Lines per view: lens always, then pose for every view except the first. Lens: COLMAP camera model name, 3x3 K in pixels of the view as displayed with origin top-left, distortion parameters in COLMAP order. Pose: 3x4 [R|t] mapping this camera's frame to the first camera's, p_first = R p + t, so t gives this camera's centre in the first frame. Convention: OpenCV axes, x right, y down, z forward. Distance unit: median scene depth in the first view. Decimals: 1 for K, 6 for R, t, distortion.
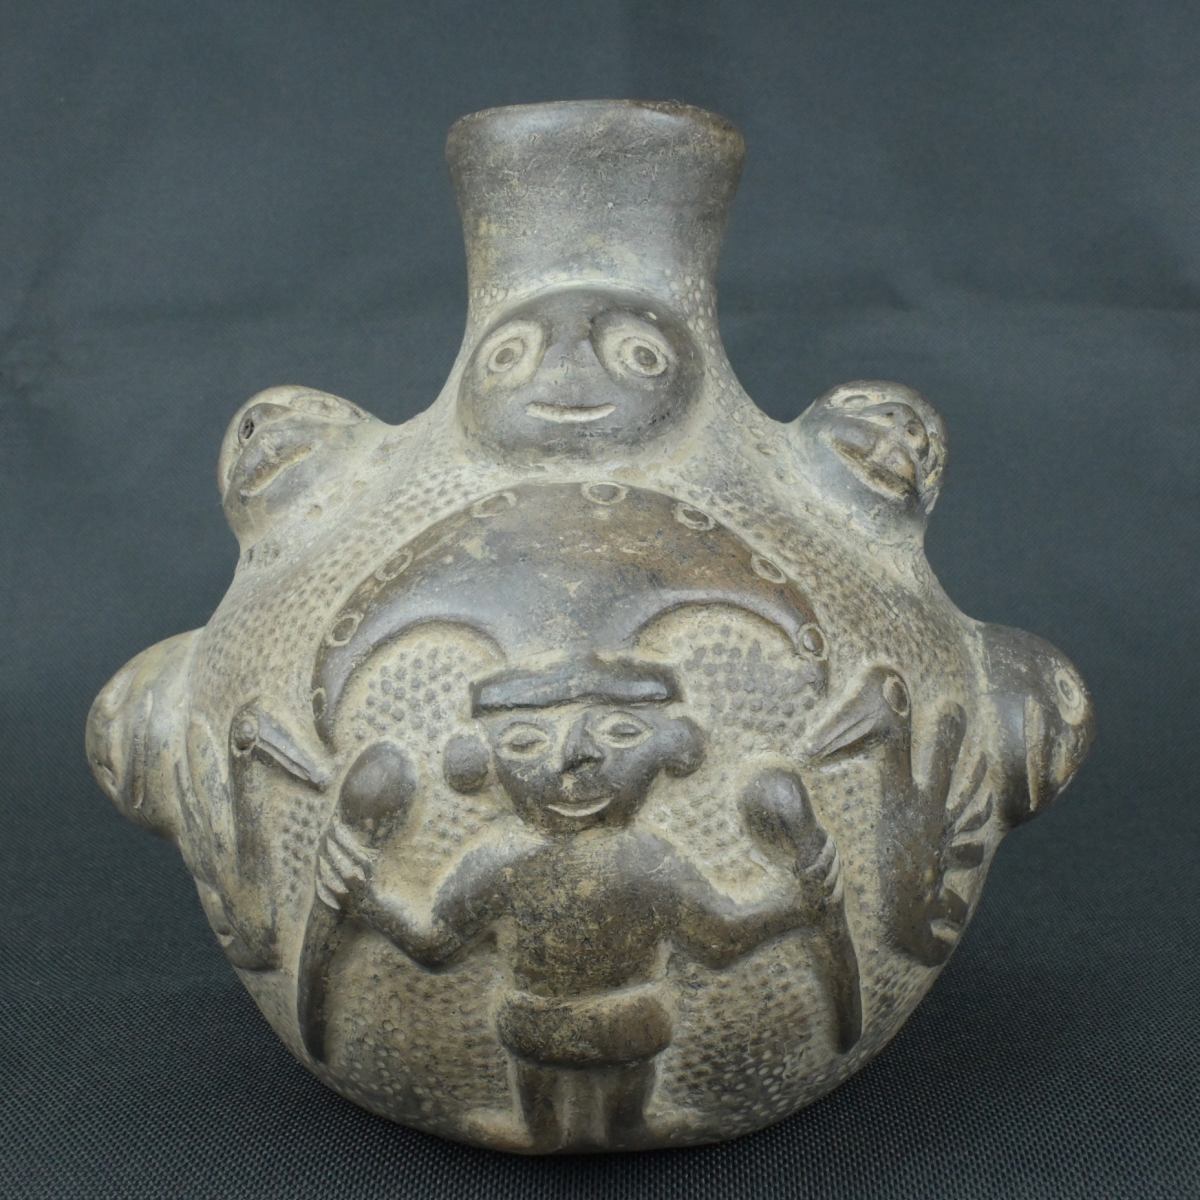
lens RADIAL K [[1594.5, 0, 600.1], [0, 1594.5, 601.3], [0, 0, 1]] dist [0.004808, 0.000000]
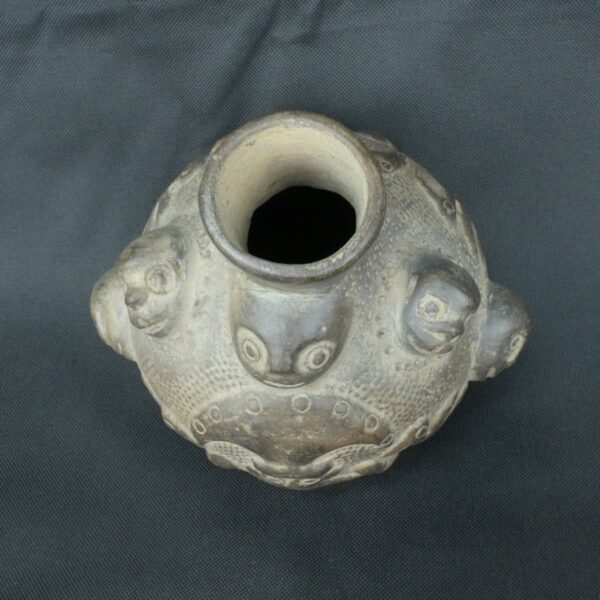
lens RADIAL K [[797.2, 0, 299.2], [0, 797.2, 300.5], [0, 0, 1]] dist [0.004808, 0.000000]
pose [[0.996731, 0.033910, -0.073333, 0.080735], [0.058199, 0.328216, 0.942808, -1.224348], [0.056040, -0.943994, 0.325169, 0.792051]]
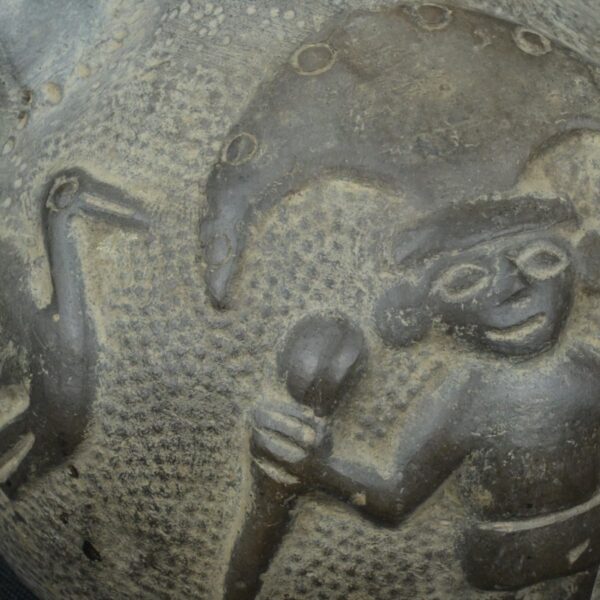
lens RADIAL K [[1920.2, 0, 298.3], [0, 1920.2, 306.1], [0, 0, 1]] dist [0.060613, 0.000000]
pose [[-0.953843, 0.130892, -0.270279, 0.421237], [-0.007848, 0.888840, 0.458150, -0.549465], [0.300203, 0.439125, -0.846787, 2.488458]]
